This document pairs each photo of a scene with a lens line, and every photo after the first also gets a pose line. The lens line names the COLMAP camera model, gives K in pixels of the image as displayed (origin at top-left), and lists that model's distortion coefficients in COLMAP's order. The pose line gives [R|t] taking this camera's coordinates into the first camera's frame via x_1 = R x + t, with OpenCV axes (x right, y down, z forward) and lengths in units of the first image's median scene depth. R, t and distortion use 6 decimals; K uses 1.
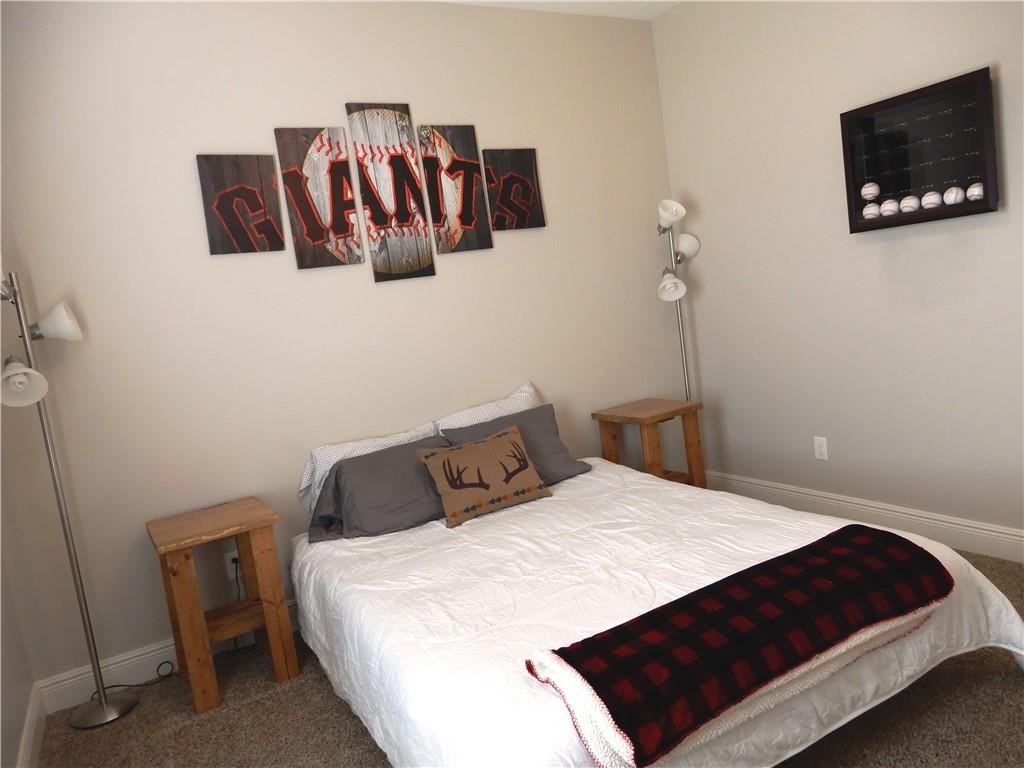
lens RADIAL K [[730.1, 0, 512.0], [0, 730.1, 384.0], [0, 0, 1]] dist [-0.001584, 0.000741]
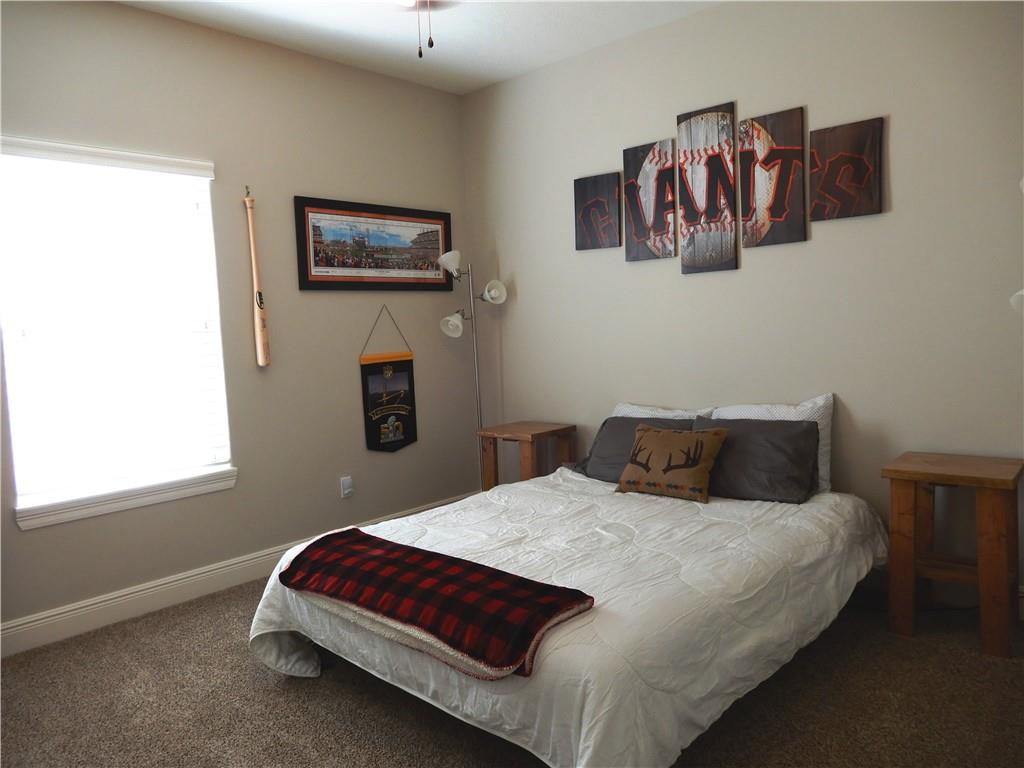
lens RADIAL K [[730.1, 0, 512.0], [0, 730.1, 384.0], [0, 0, 1]] dist [-0.001584, 0.000741]
pose [[0.301067, 0.196824, -0.933070, 0.819024], [-0.114663, 0.978840, 0.169482, -0.134558], [0.946684, 0.055964, 0.317265, 0.406487]]
